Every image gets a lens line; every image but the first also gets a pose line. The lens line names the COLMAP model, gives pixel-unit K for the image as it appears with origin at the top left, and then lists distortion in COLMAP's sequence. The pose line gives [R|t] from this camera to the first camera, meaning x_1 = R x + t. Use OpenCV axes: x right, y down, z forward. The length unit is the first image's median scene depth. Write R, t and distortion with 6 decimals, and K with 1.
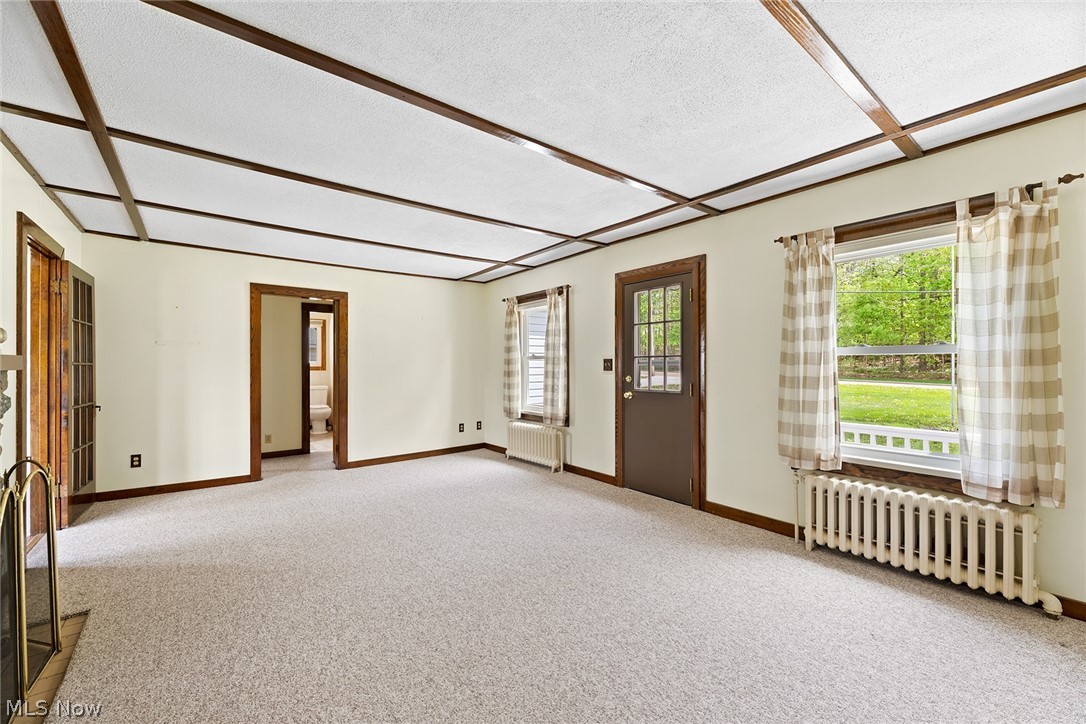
lens RADIAL K [[438.8, 0, 543.7], [0, 438.8, 366.4], [0, 0, 1]] dist [-0.000352, -0.000441]
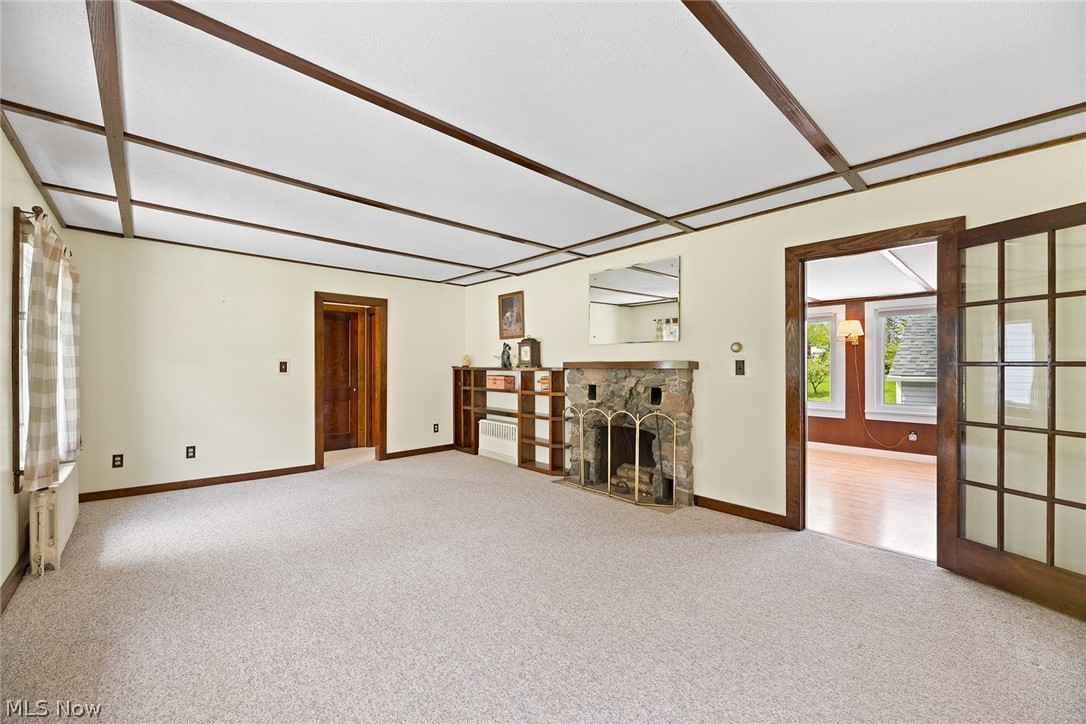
lens RADIAL K [[438.8, 0, 543.7], [0, 438.8, 366.4], [0, 0, 1]] dist [-0.000352, -0.000441]
pose [[-0.997071, 0.000858, -0.076480, -0.232684], [0.000566, 0.999992, 0.003838, -0.004698], [0.076483, 0.003784, -0.997064, 1.371016]]
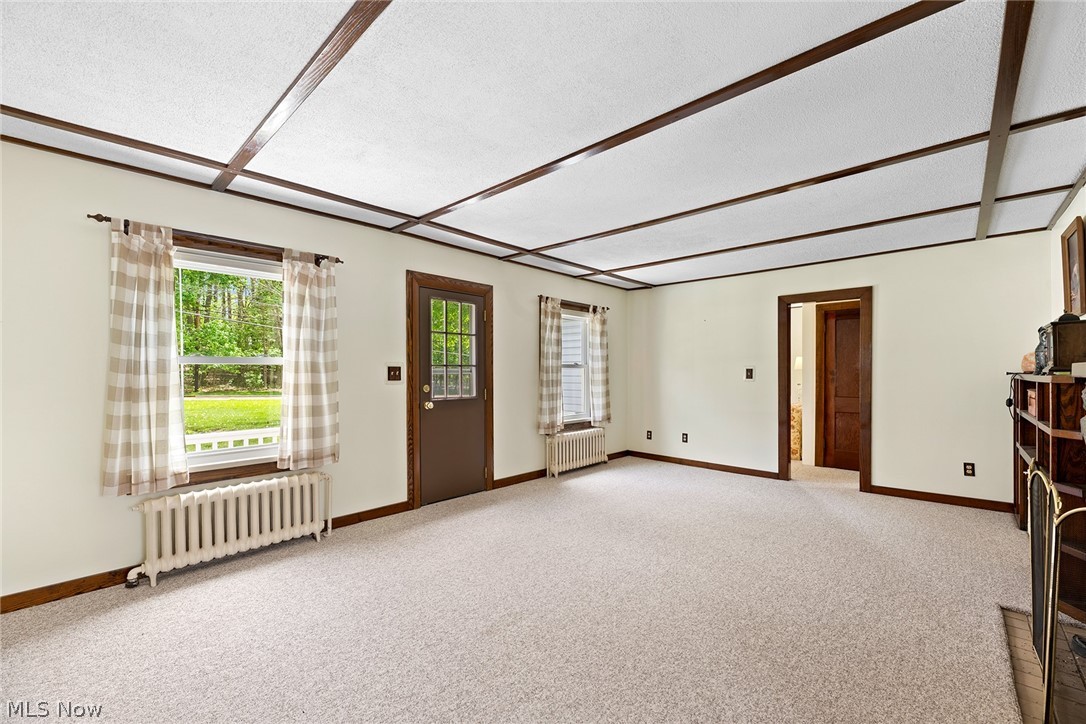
lens RADIAL K [[443.0, 0, 541.7], [0, 443.0, 378.6], [0, 0, 1]] dist [-0.000916, -0.000124]
pose [[-0.150183, -0.011578, 0.988590, -0.795952], [0.004459, 0.999913, 0.012388, -0.003484], [-0.988648, 0.006269, -0.150118, 0.916060]]
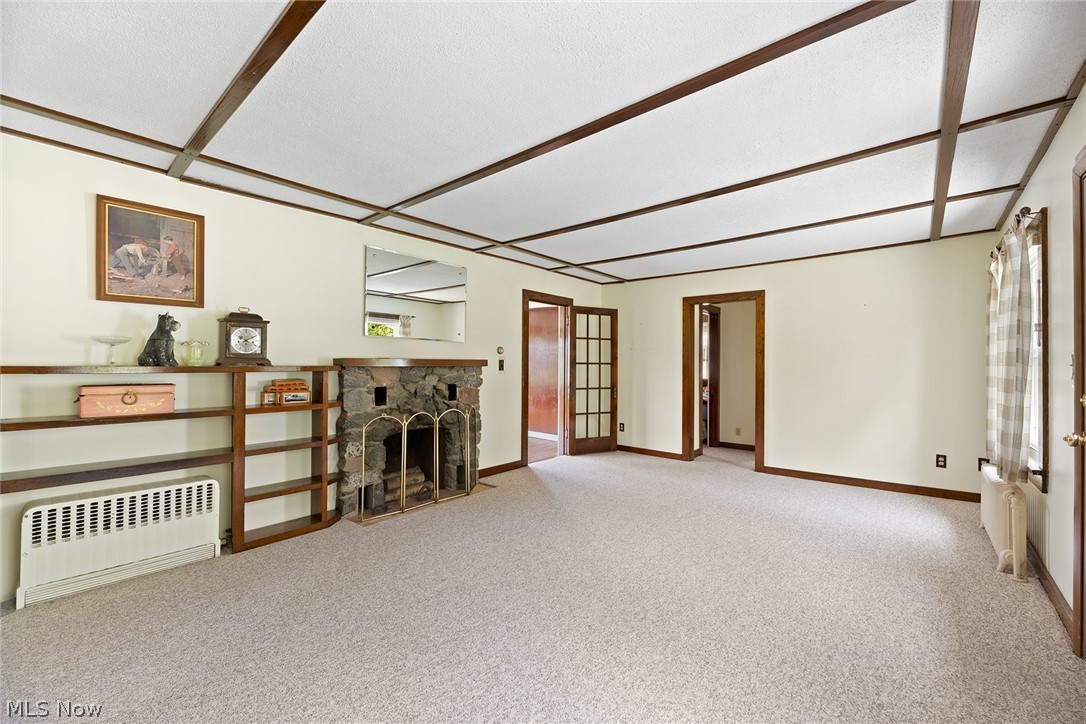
lens RADIAL K [[438.8, 0, 543.7], [0, 438.8, 366.4], [0, 0, 1]] dist [-0.000352, -0.000441]
pose [[0.199553, 0.008090, -0.979854, 0.504503], [-0.007285, 0.999951, 0.006772, -0.004407], [0.979860, 0.005787, 0.199602, 0.419755]]
